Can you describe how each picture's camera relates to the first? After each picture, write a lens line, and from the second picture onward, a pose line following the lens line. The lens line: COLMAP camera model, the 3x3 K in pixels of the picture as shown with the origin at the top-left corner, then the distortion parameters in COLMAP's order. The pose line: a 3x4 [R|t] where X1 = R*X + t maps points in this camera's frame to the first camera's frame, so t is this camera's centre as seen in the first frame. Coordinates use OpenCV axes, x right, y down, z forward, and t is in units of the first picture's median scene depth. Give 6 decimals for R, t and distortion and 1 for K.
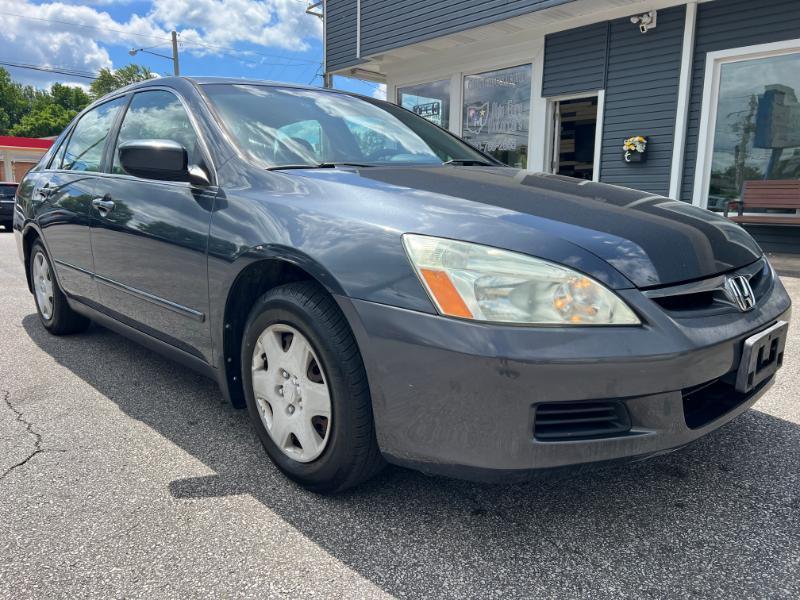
lens RADIAL K [[603.7, 0, 400.4], [0, 603.7, 305.5], [0, 0, 1]] dist [0.041175, -0.046262]
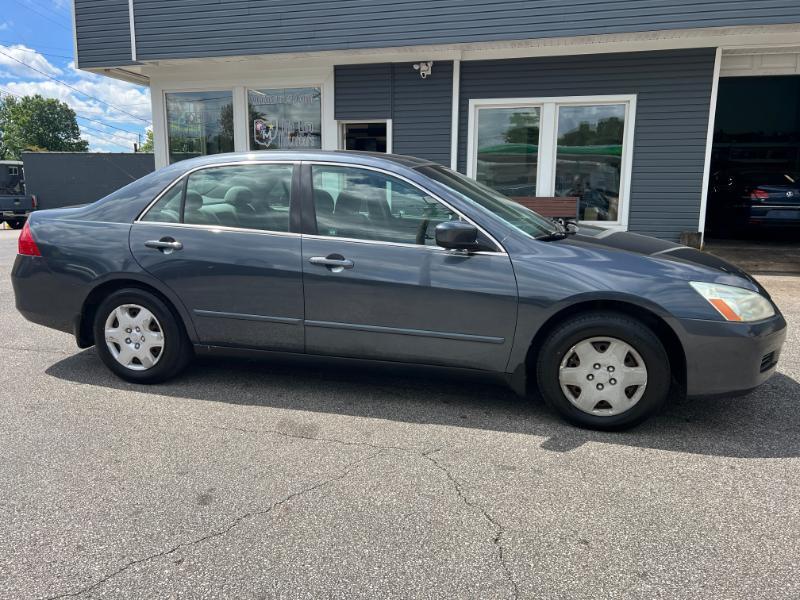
lens RADIAL K [[603.7, 0, 400.3], [0, 603.7, 301.0], [0, 0, 1]] dist [0.041175, -0.046262]
pose [[0.843624, -0.100409, 0.527462, -0.364437], [0.093697, 0.994816, 0.039517, -0.044329], [-0.528696, 0.016084, 0.848659, -0.034412]]
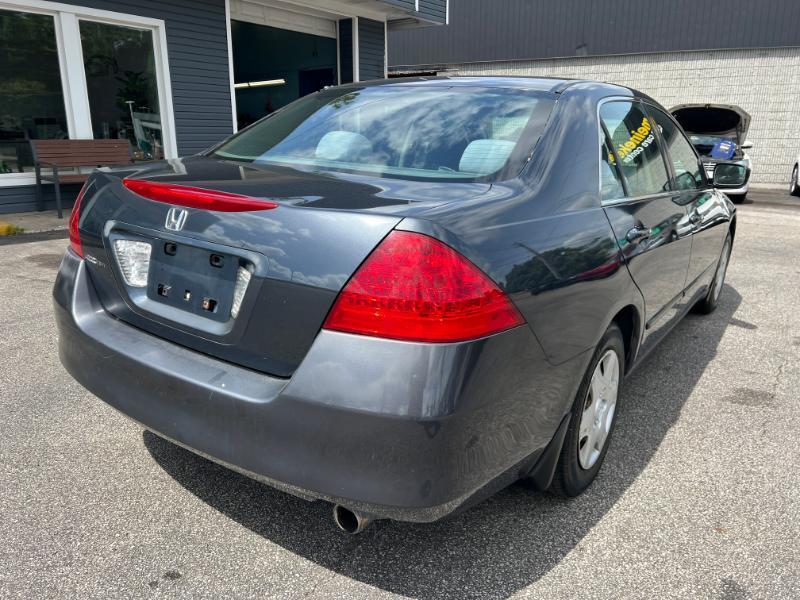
lens RADIAL K [[603.7, 0, 399.7], [0, 603.7, 293.7], [0, 0, 1]] dist [0.041175, -0.046262]
pose [[-0.204963, -0.262642, 0.942873, -0.517814], [0.163024, 0.940708, 0.297477, -0.161907], [-0.965098, 0.214683, -0.149994, 0.612235]]
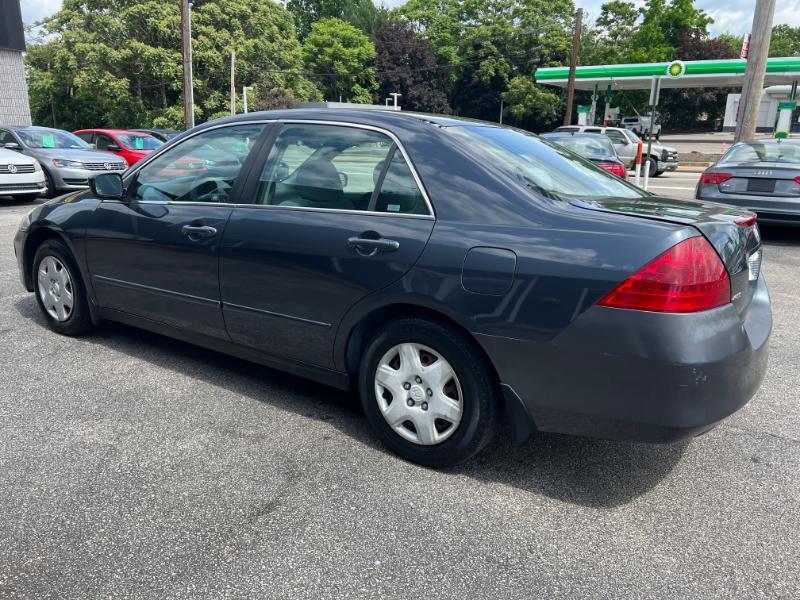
lens RADIAL K [[604.6, 0, 402.5], [0, 604.6, 294.5], [0, 0, 1]] dist [0.047602, -0.056562]
pose [[-0.975312, 0.031869, -0.218518, -0.048028], [-0.064564, 0.905143, 0.420176, -0.230320], [0.211180, 0.423912, -0.880739, 0.905490]]
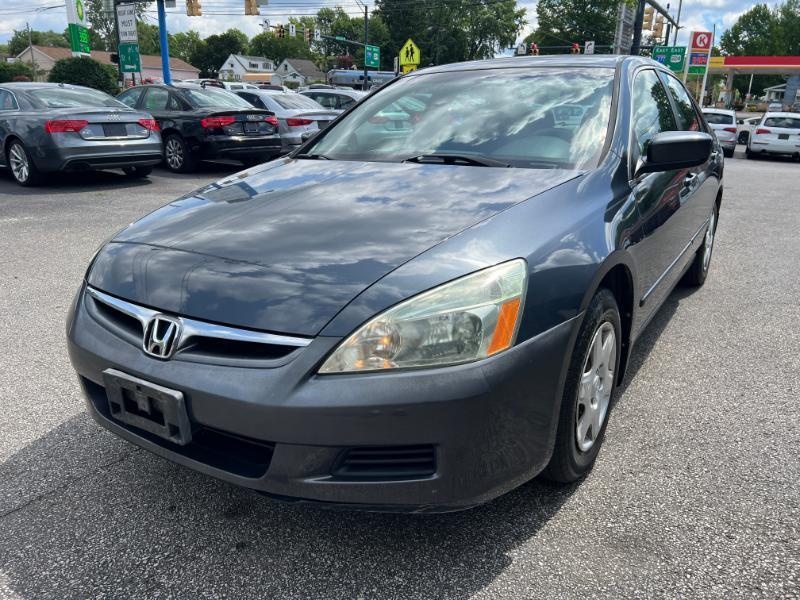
lens RADIAL K [[603.7, 0, 408.2], [0, 603.7, 298.3], [0, 0, 1]] dist [0.041175, -0.046262]
pose [[0.249849, 0.293626, -0.922691, 0.329476], [-0.192773, 0.948921, 0.249774, -0.084343], [0.948901, 0.115465, 0.293691, 0.237197]]
